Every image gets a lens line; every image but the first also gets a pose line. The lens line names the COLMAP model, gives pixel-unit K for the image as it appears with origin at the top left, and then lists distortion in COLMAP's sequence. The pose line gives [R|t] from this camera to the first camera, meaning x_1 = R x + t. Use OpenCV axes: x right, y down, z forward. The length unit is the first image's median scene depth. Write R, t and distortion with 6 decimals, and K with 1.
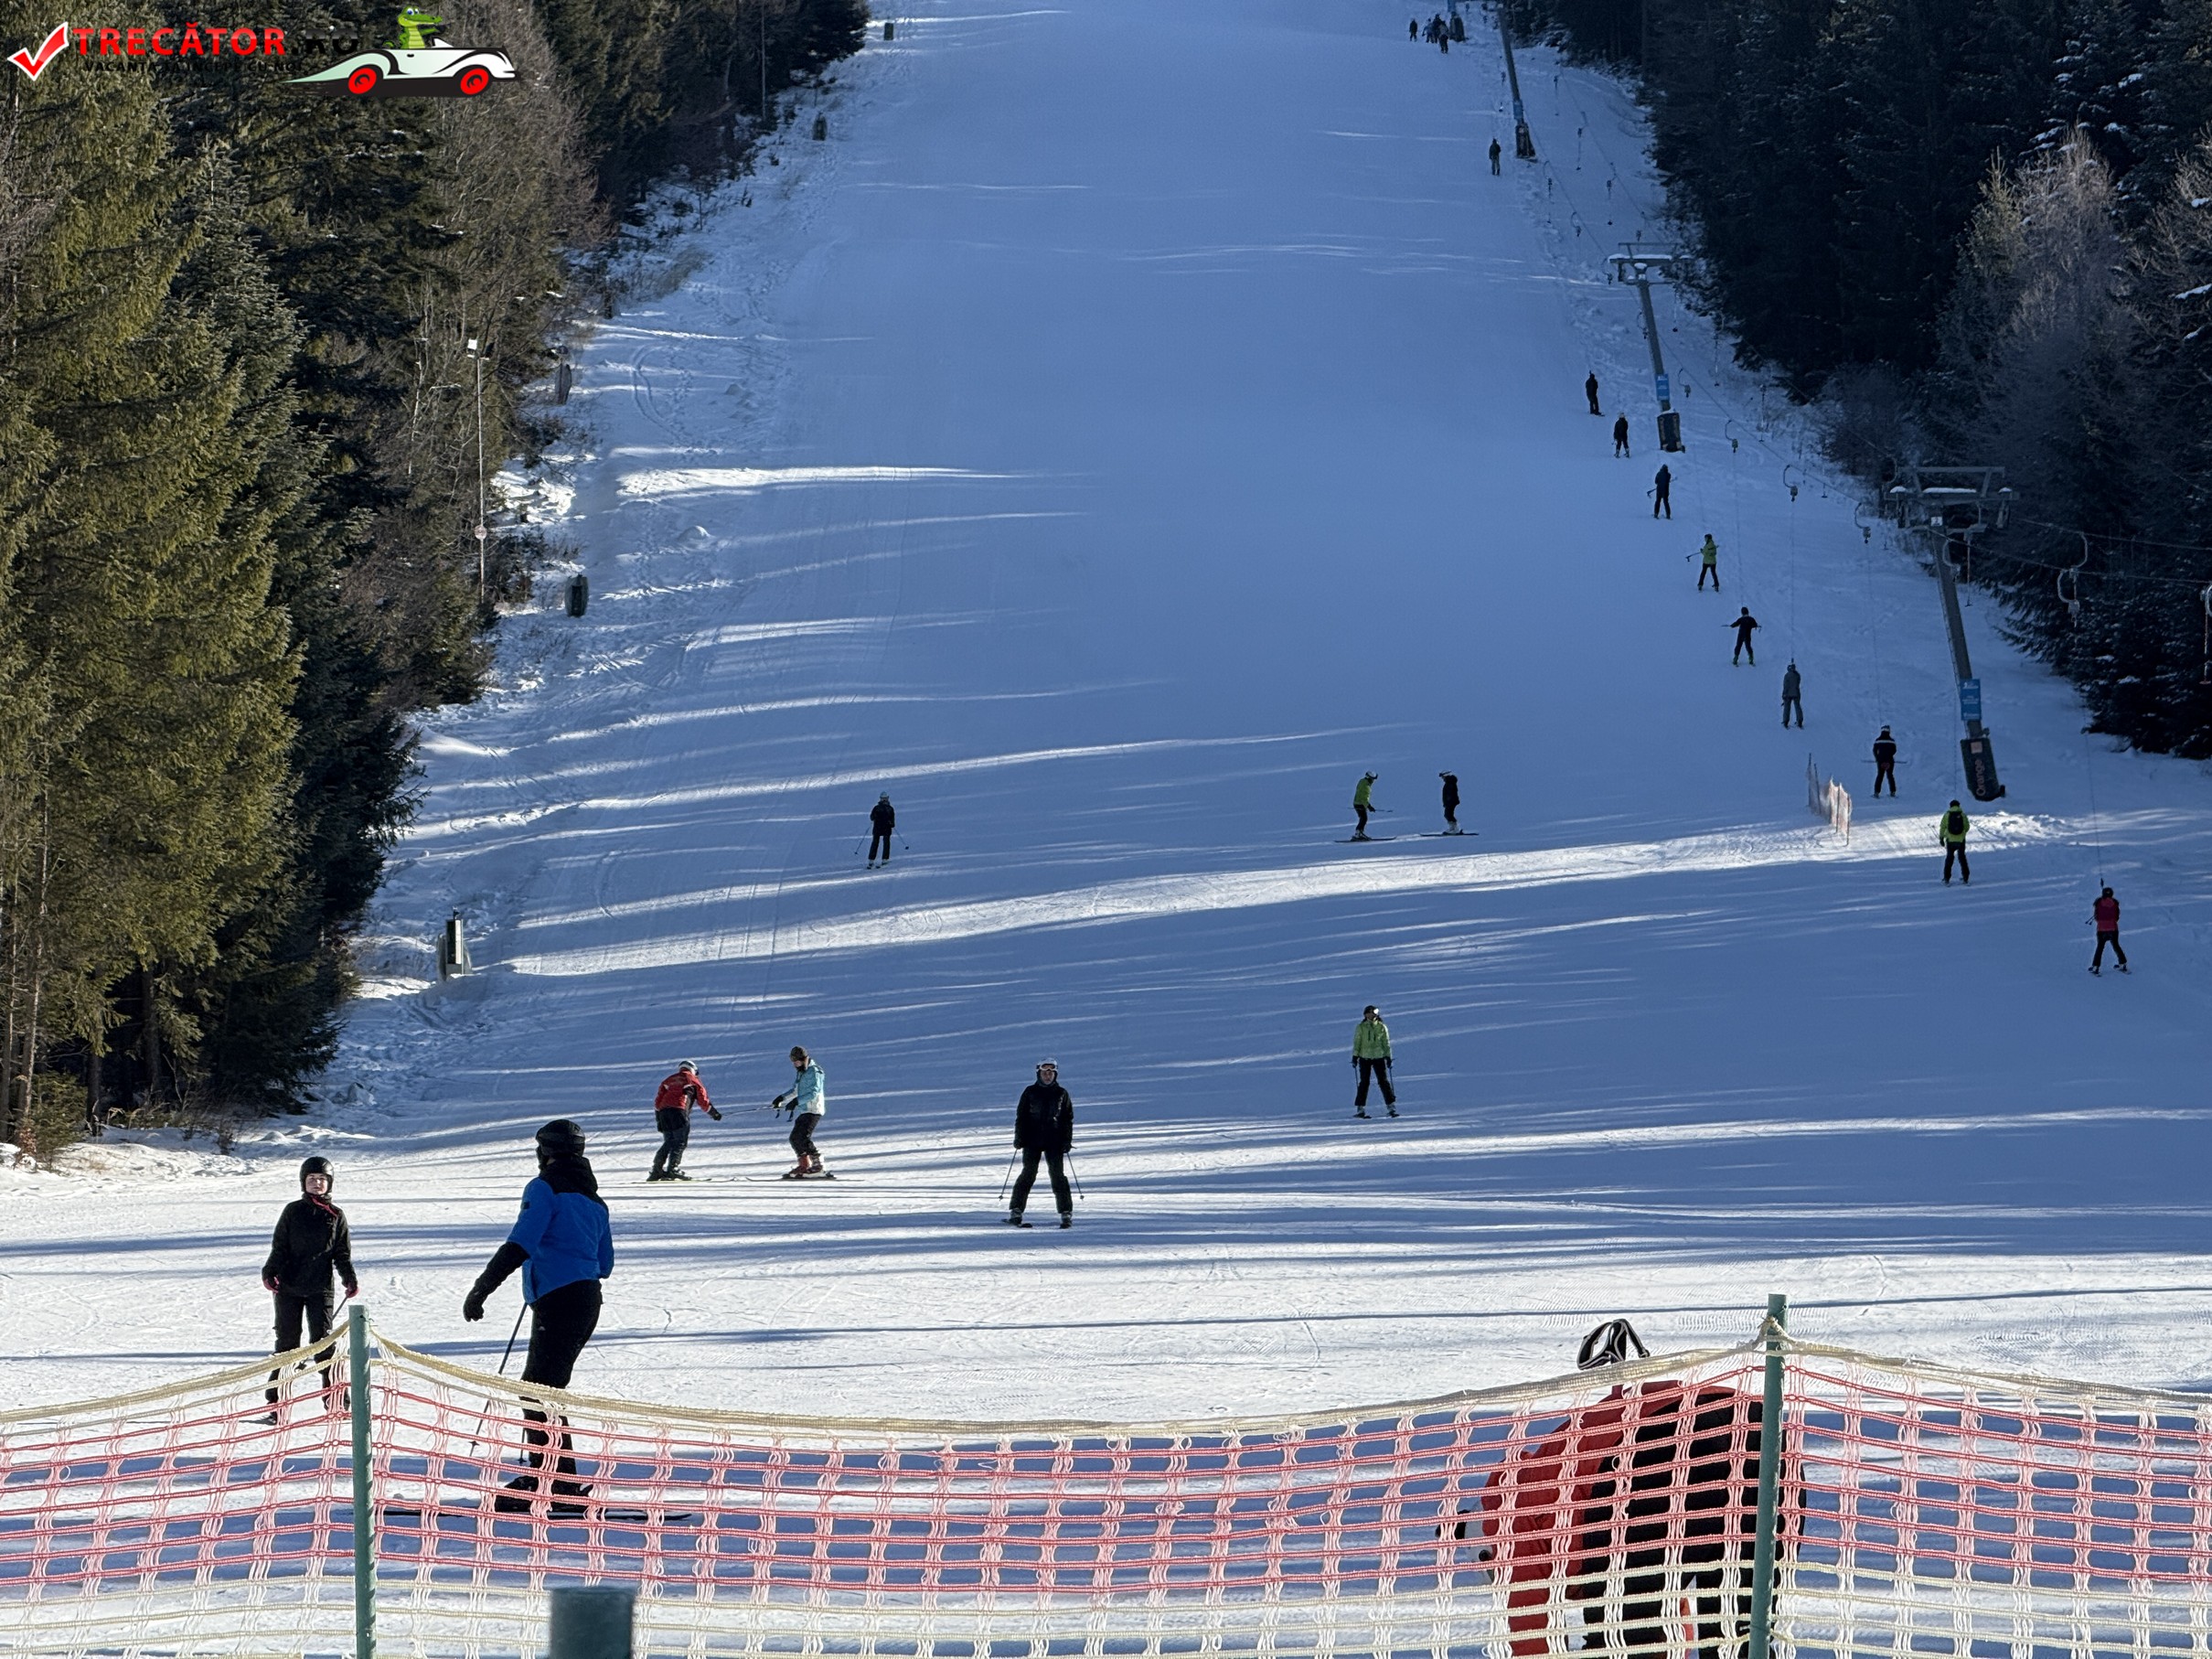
lens RADIAL K [[7668.7, 0, 1092.8], [0, 7668.7, 865.6], [0, 0, 1]] dist [0.212735, 1.042223]
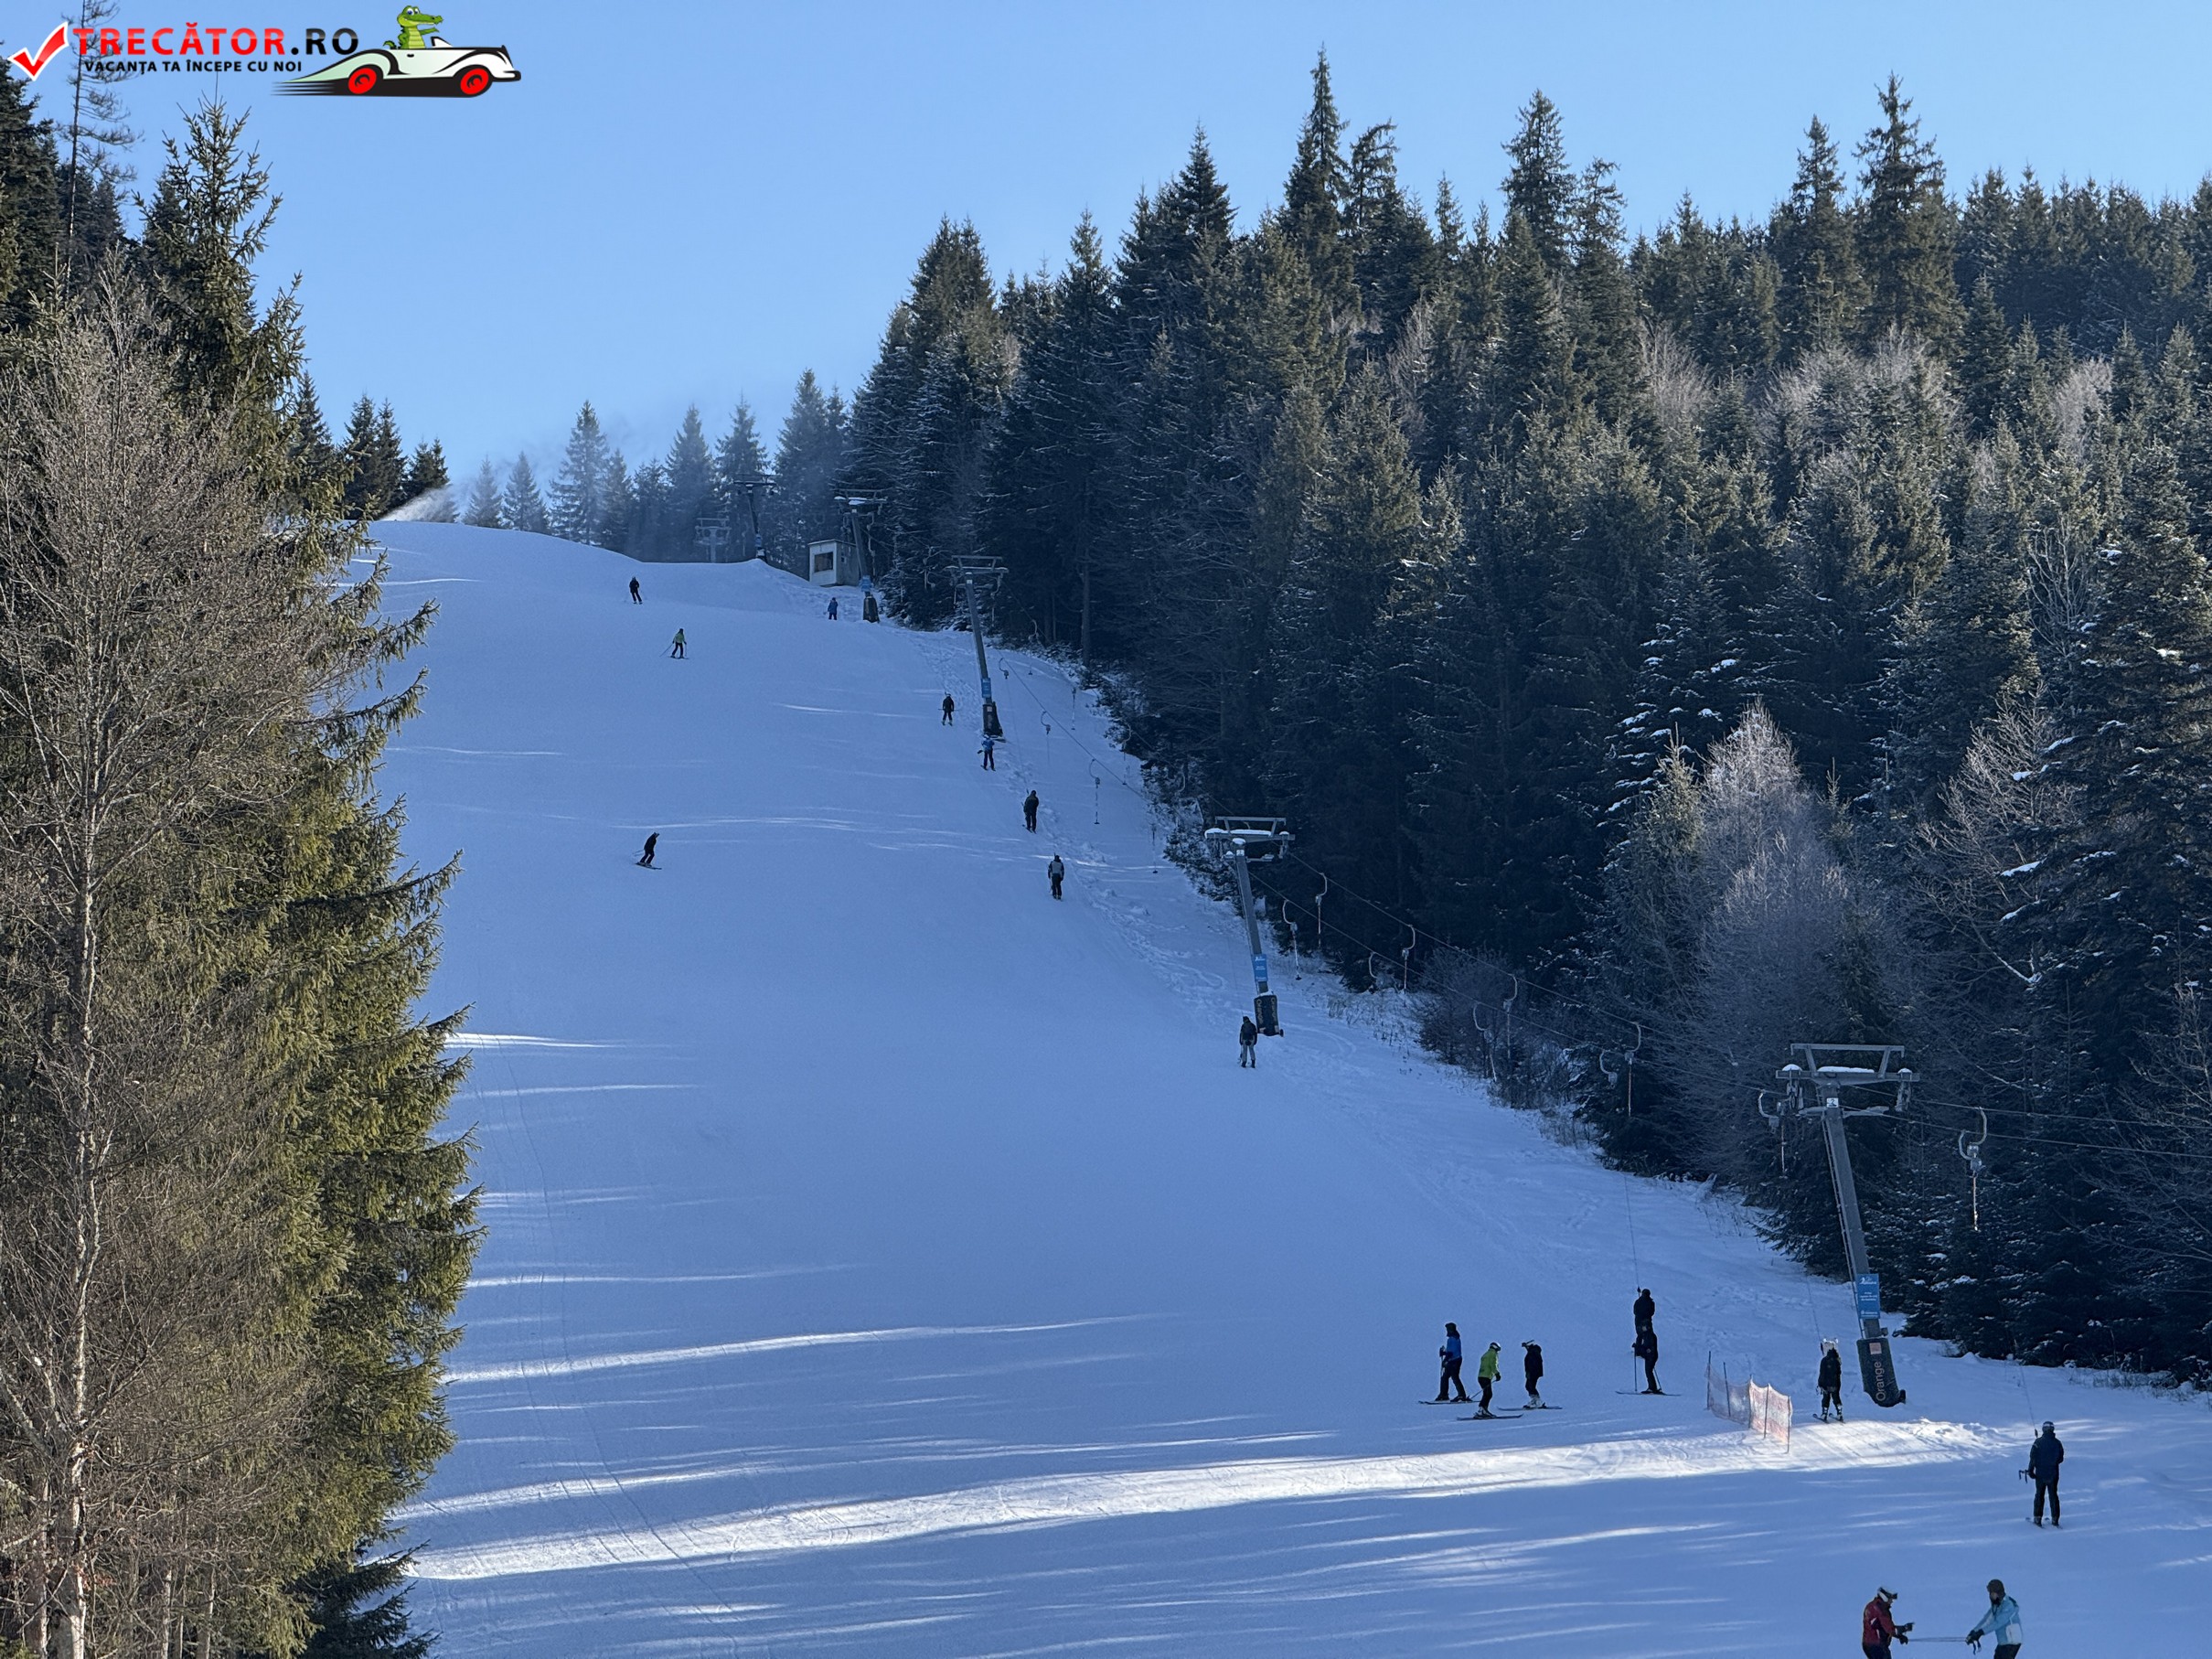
lens RADIAL K [[7668.7, 0, 1092.8], [0, 7668.7, 865.6], [0, 0, 1]] dist [0.212735, 1.042223]
pose [[0.993673, 0.021994, 0.110133, -0.068177], [-0.013277, 0.996765, -0.079262, 0.001089], [-0.111520, 0.077298, 0.990751, 0.075784]]
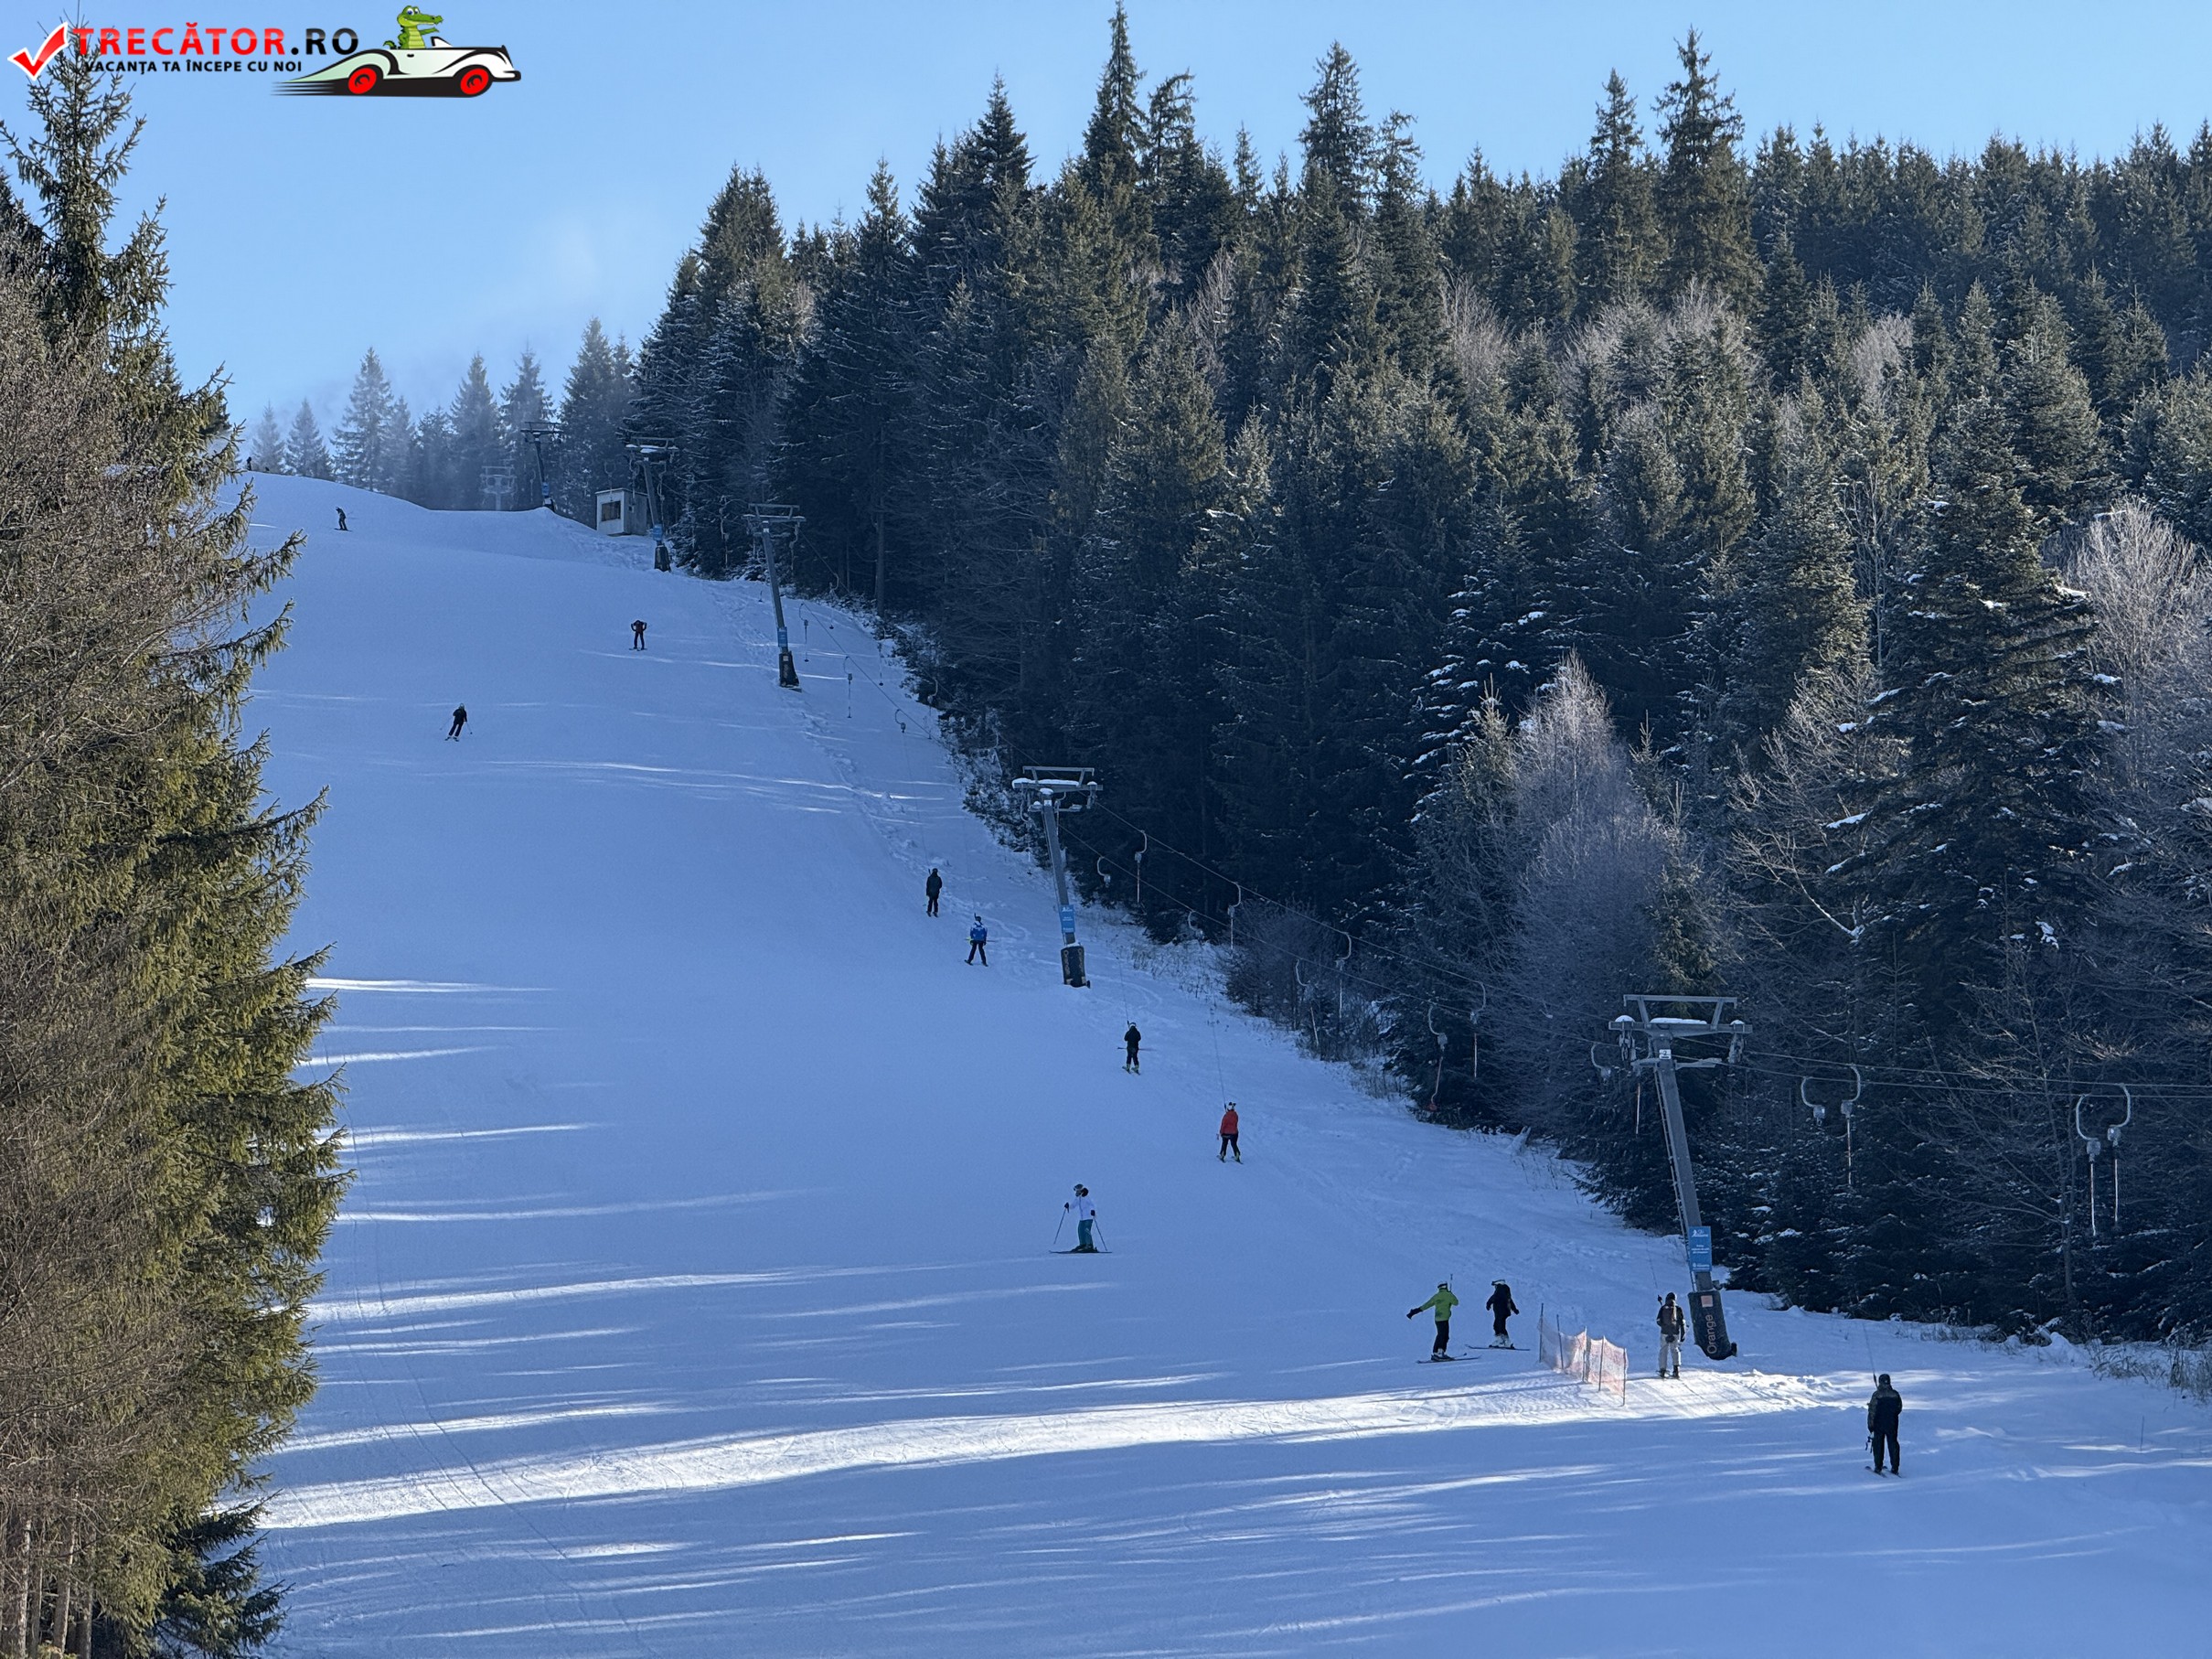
lens RADIAL K [[7668.7, 0, 1092.8], [0, 7668.7, 865.6], [0, 0, 1]] dist [0.212735, 1.042223]
pose [[0.989794, 0.026052, 0.140104, -0.073460], [-0.015796, 0.997146, -0.073825, 0.001441], [-0.141628, 0.070859, 0.987381, 0.083193]]
